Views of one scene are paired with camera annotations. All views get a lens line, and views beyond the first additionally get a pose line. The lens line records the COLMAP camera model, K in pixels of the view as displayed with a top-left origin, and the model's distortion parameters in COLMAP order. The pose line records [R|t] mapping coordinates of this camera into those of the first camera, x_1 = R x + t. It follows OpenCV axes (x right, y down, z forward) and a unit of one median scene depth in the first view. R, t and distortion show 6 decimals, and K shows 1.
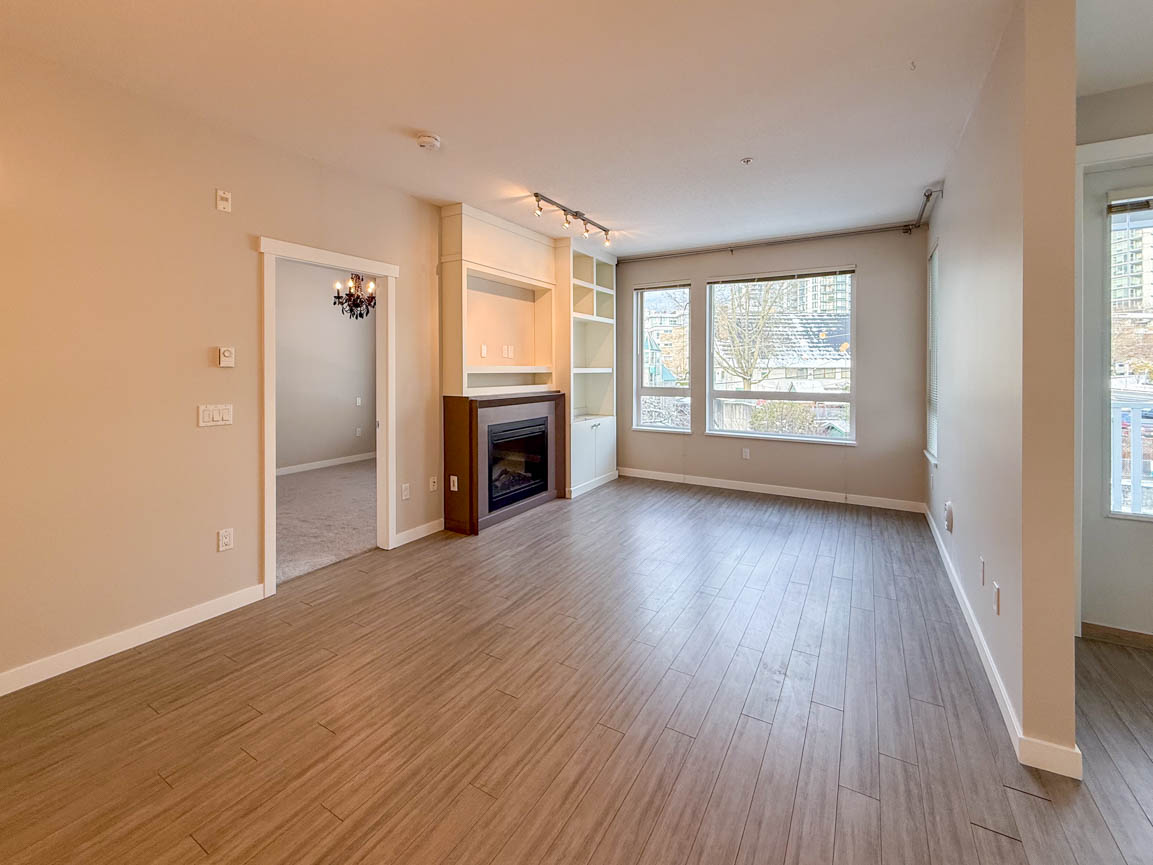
lens RADIAL K [[499.2, 0, 581.5], [0, 499.2, 365.3], [0, 0, 1]] dist [-0.000620, -0.000048]
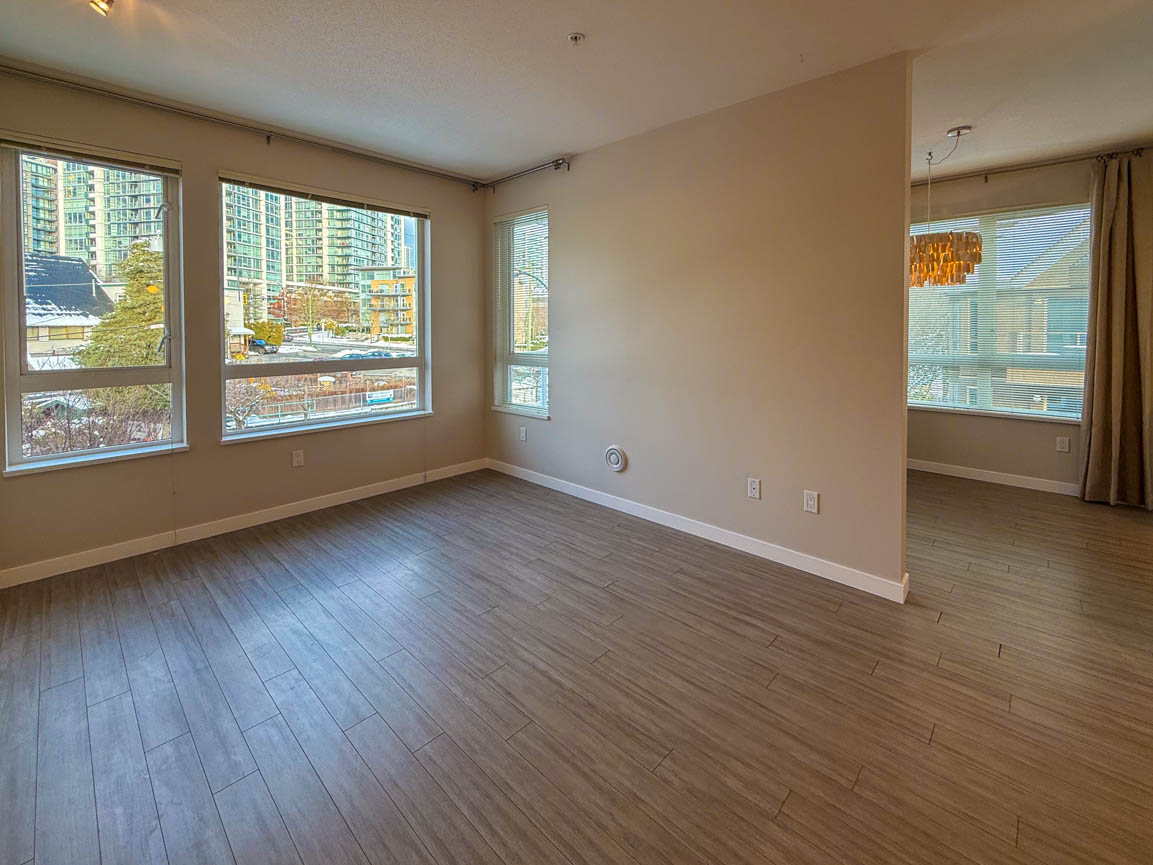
lens RADIAL K [[488.7, 0, 576.3], [0, 488.7, 336.5], [0, 0, 1]] dist [-0.000683, -0.000045]
pose [[0.228602, -0.022359, 0.973263, -0.243761], [-0.004234, 0.999704, 0.023961, 0.000159], [-0.973511, -0.009598, 0.228440, 0.580305]]
